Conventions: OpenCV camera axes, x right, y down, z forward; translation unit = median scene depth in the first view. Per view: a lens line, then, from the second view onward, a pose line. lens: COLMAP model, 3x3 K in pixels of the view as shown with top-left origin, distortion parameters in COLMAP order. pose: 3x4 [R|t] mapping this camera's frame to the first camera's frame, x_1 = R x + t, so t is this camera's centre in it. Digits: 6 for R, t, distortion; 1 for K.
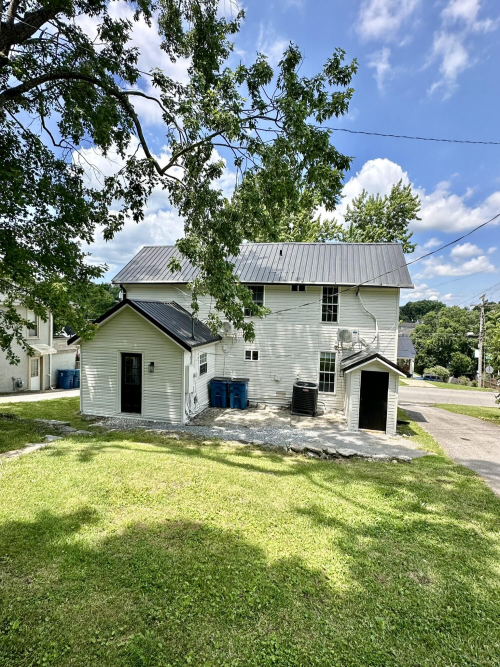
lens RADIAL K [[352.1, 0, 250.0], [0, 352.1, 333.3], [0, 0, 1]] dist [-0.003044, -0.000032]
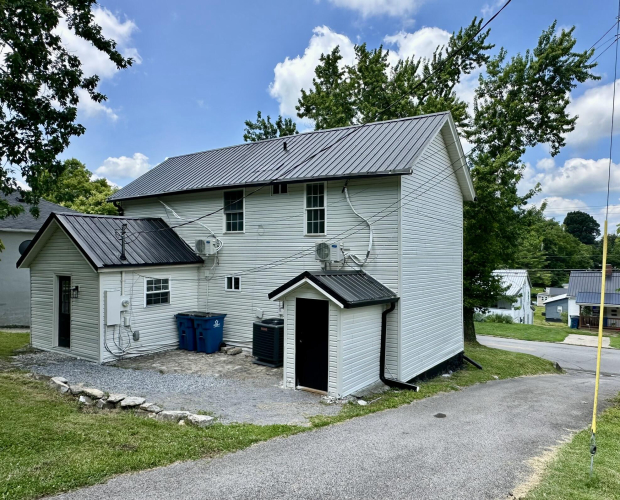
lens RADIAL K [[456.7, 0, 310.3], [0, 456.7, 251.0], [0, 0, 1]] dist [-0.005915, -0.001843]
pose [[0.937451, -0.023496, -0.347323, 0.531670], [0.003627, 0.998325, -0.057747, 0.054366], [0.348098, 0.052875, 0.935966, 0.152543]]
